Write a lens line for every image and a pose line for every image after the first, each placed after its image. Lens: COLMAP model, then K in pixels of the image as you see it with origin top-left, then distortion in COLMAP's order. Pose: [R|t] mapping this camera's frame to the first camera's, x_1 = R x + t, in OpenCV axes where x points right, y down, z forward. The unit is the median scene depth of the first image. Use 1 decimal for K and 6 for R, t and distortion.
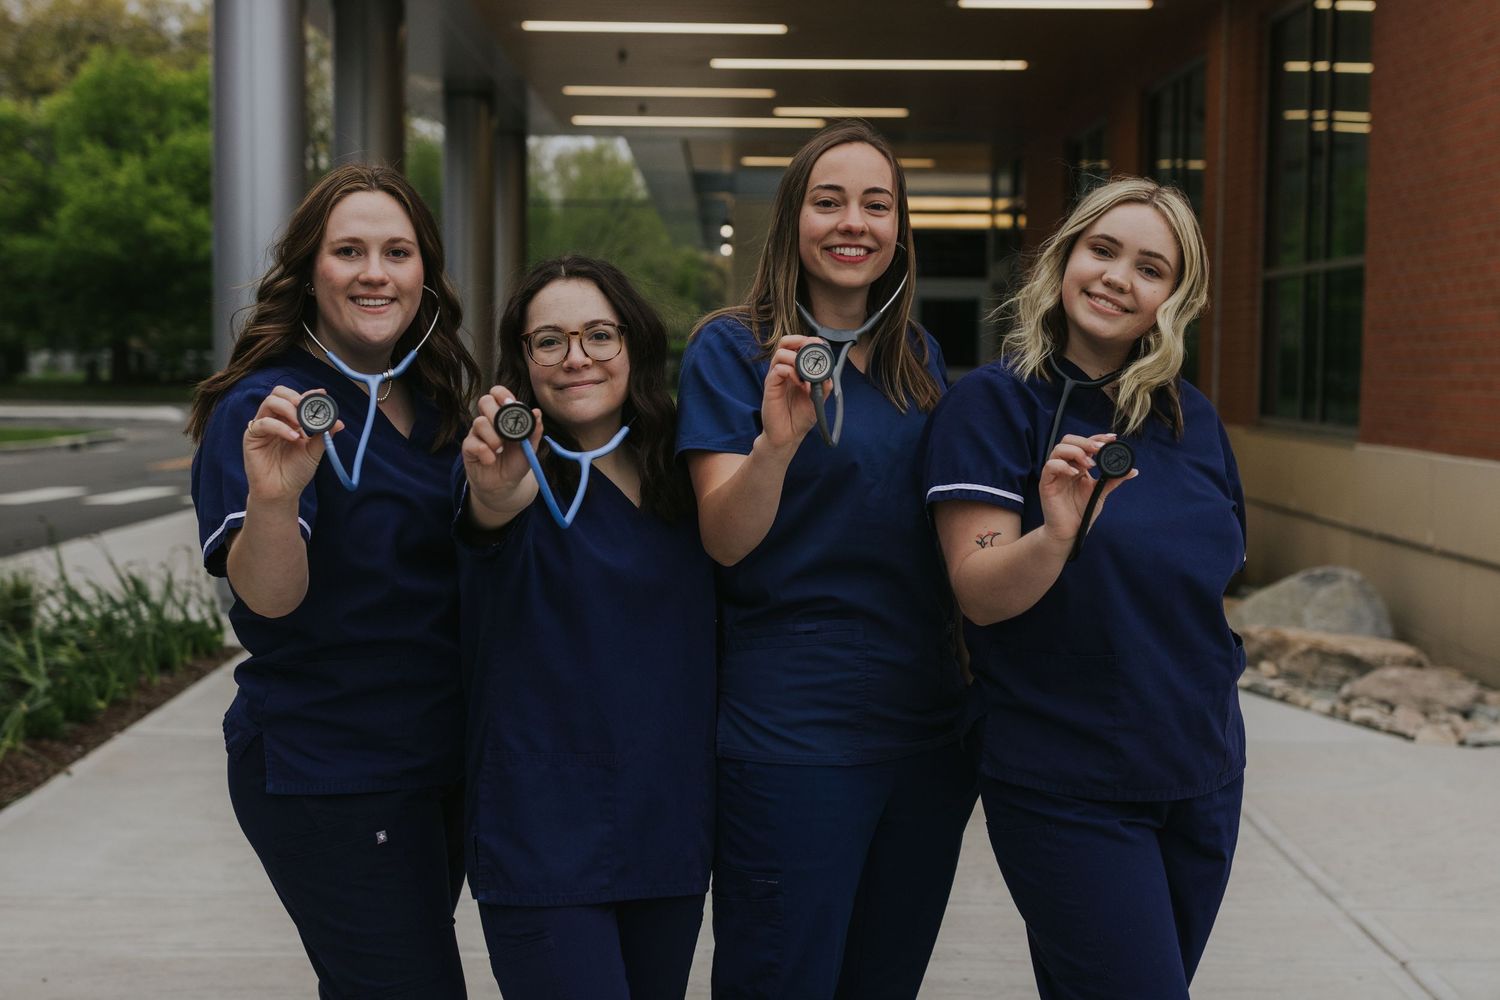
lens RADIAL K [[2933.7, 0, 809.2], [0, 2933.7, 530.1], [0, 0, 1]] dist [0.133834, 0.000000]
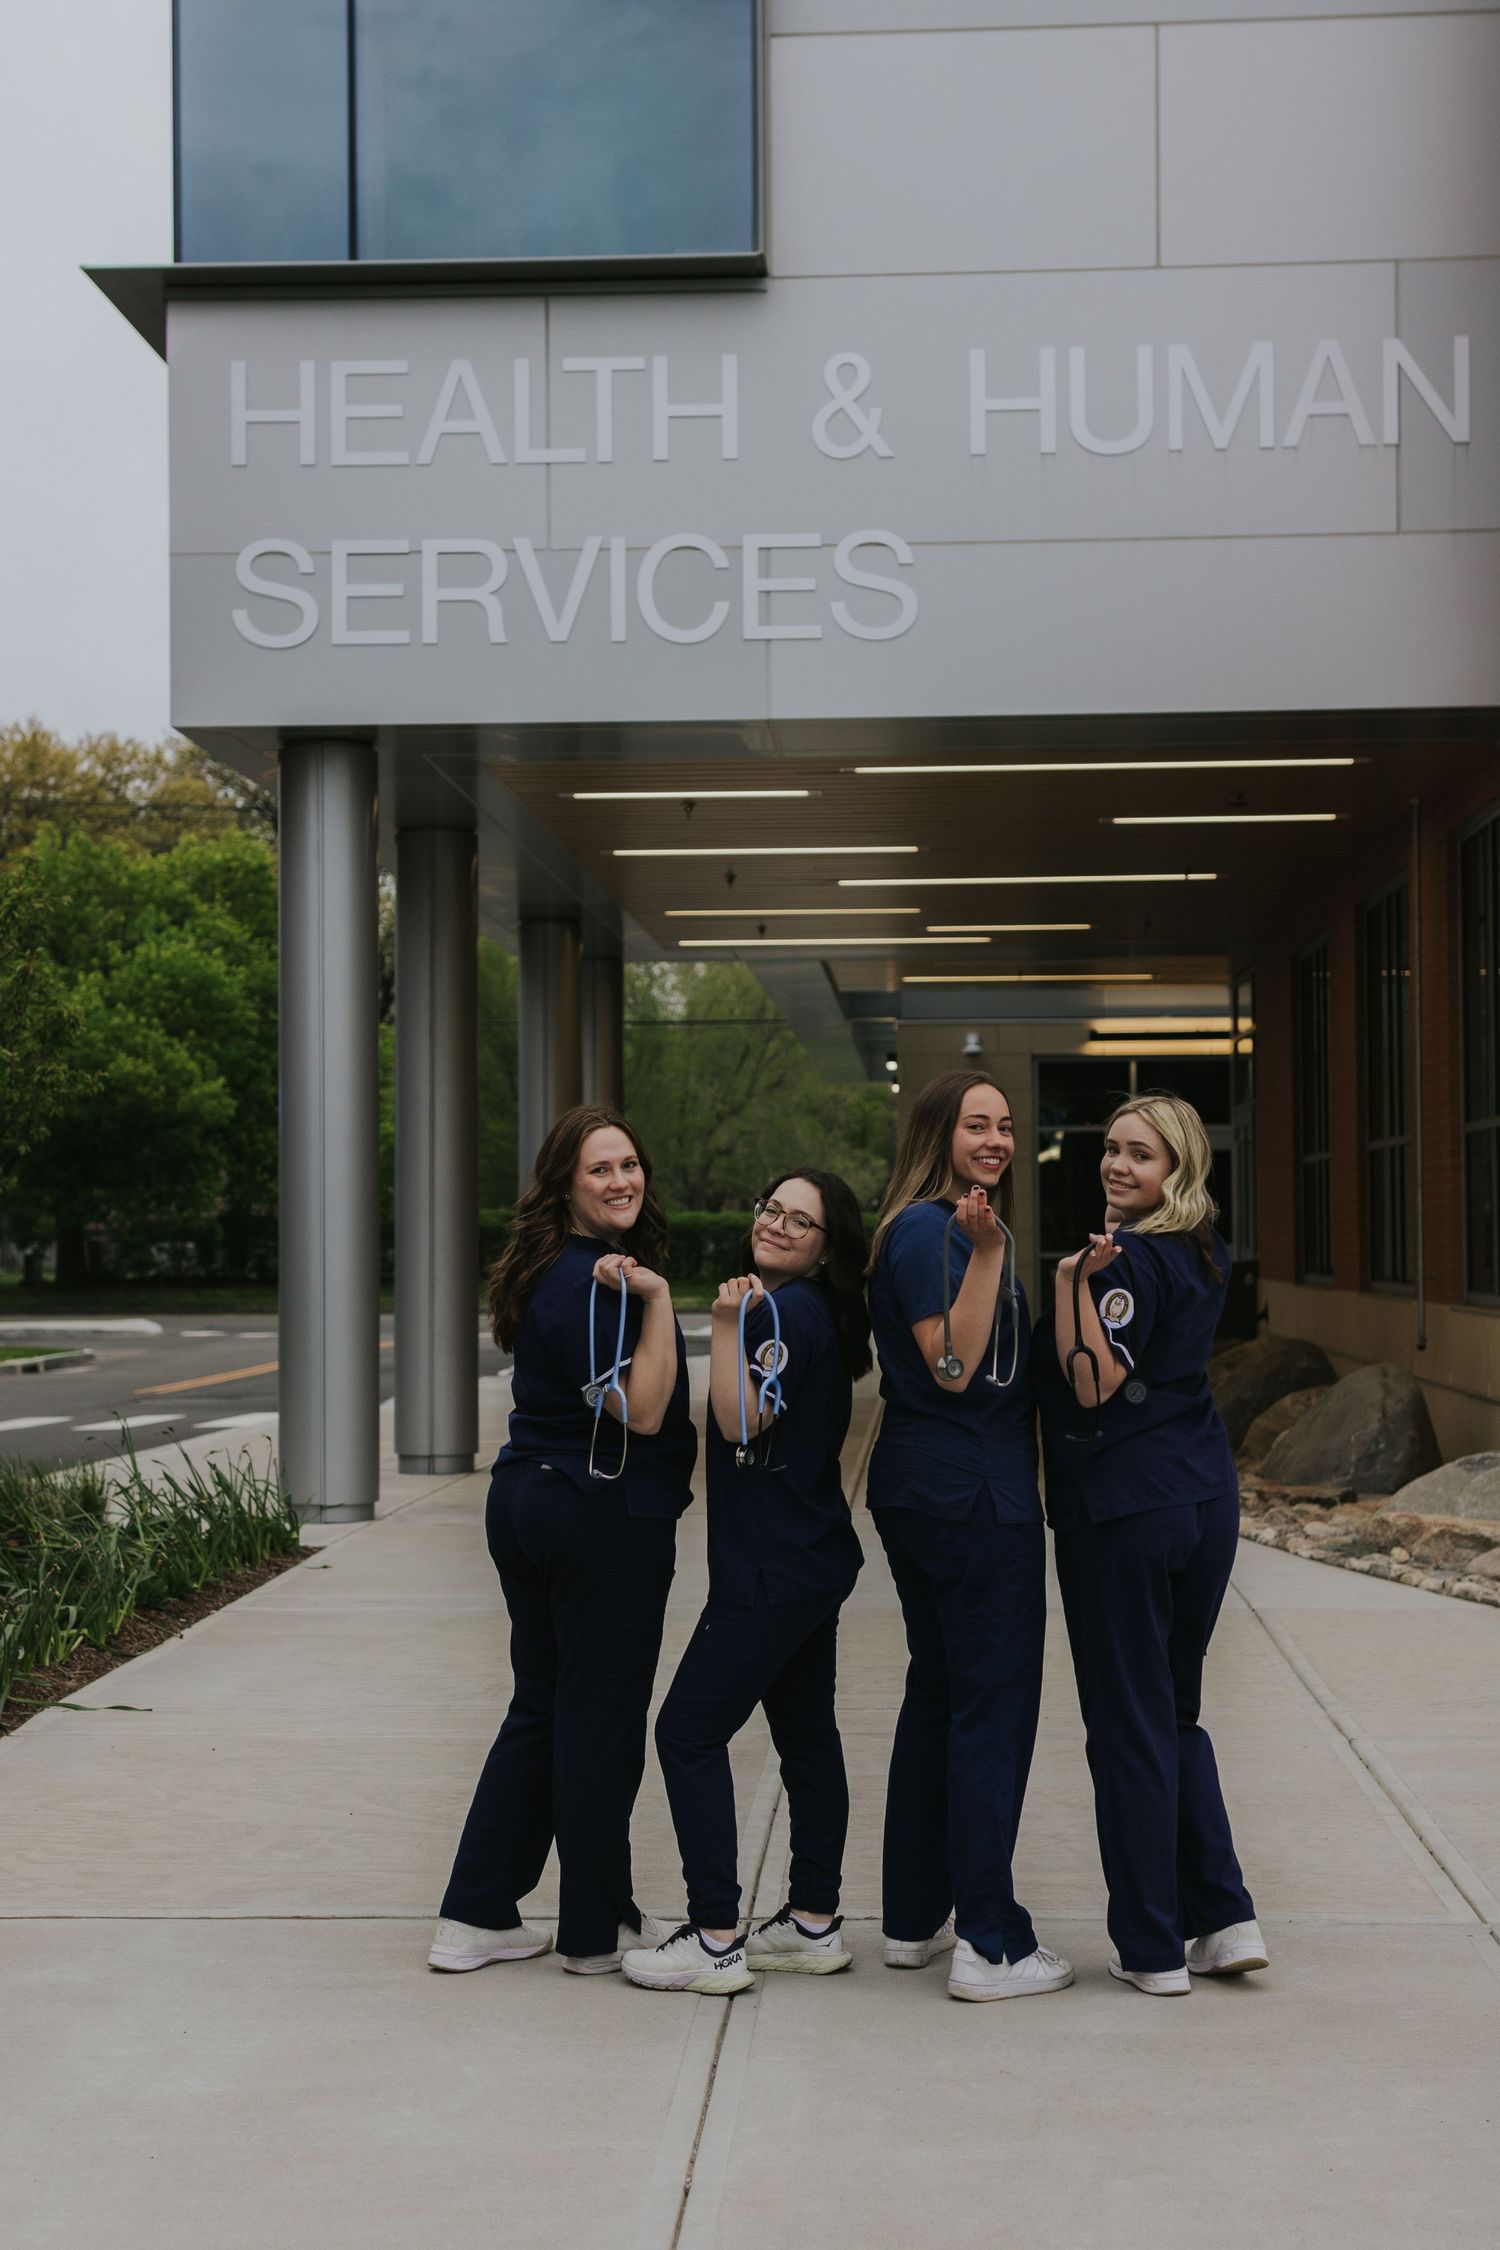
lens RADIAL K [[4400.5, 0, 790.7], [0, 4400.5, 1104.2], [0, 0, 1]] dist [0.133834, 0.000000]
pose [[0.998008, -0.018743, -0.060247, 0.022483], [0.013380, 0.996011, -0.088226, 0.011734], [0.061660, 0.087244, 0.994277, -0.194457]]
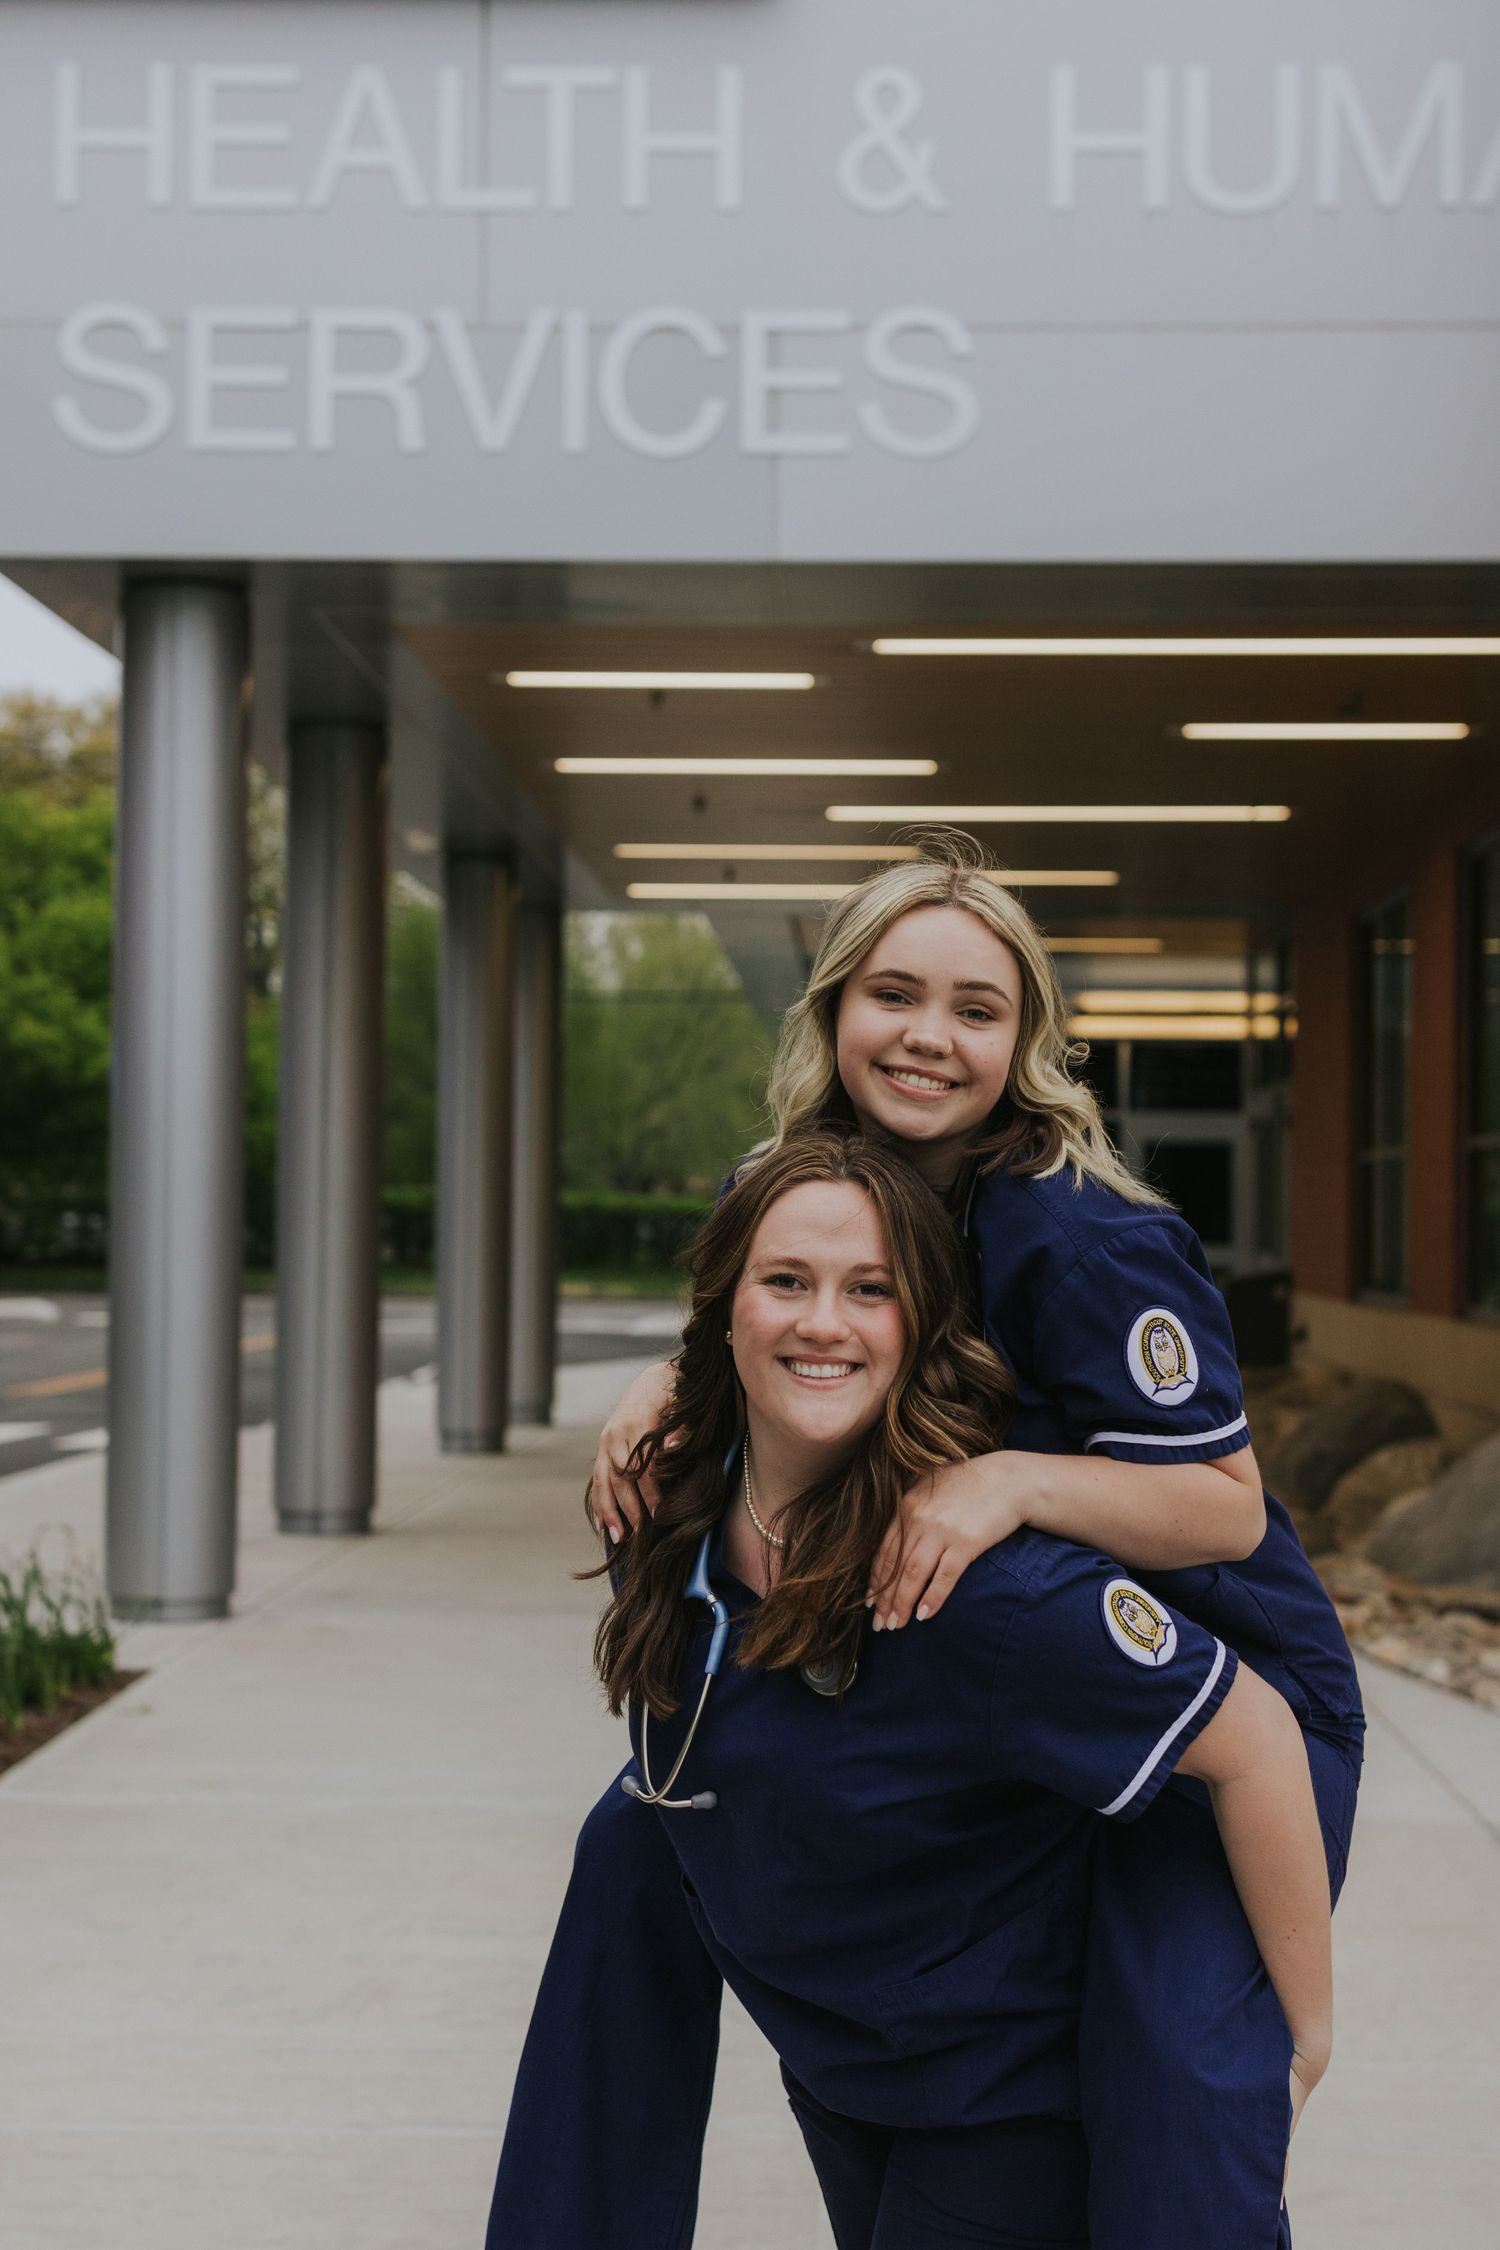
lens RADIAL K [[4400.5, 0, 791.9], [0, 4400.5, 1064.2], [0, 0, 1]] dist [0.133834, 0.000000]
pose [[0.999020, -0.001849, -0.044229, 0.003122], [-0.002288, 0.995635, -0.093300, -0.002694], [0.044209, 0.093310, 0.994655, -0.018662]]
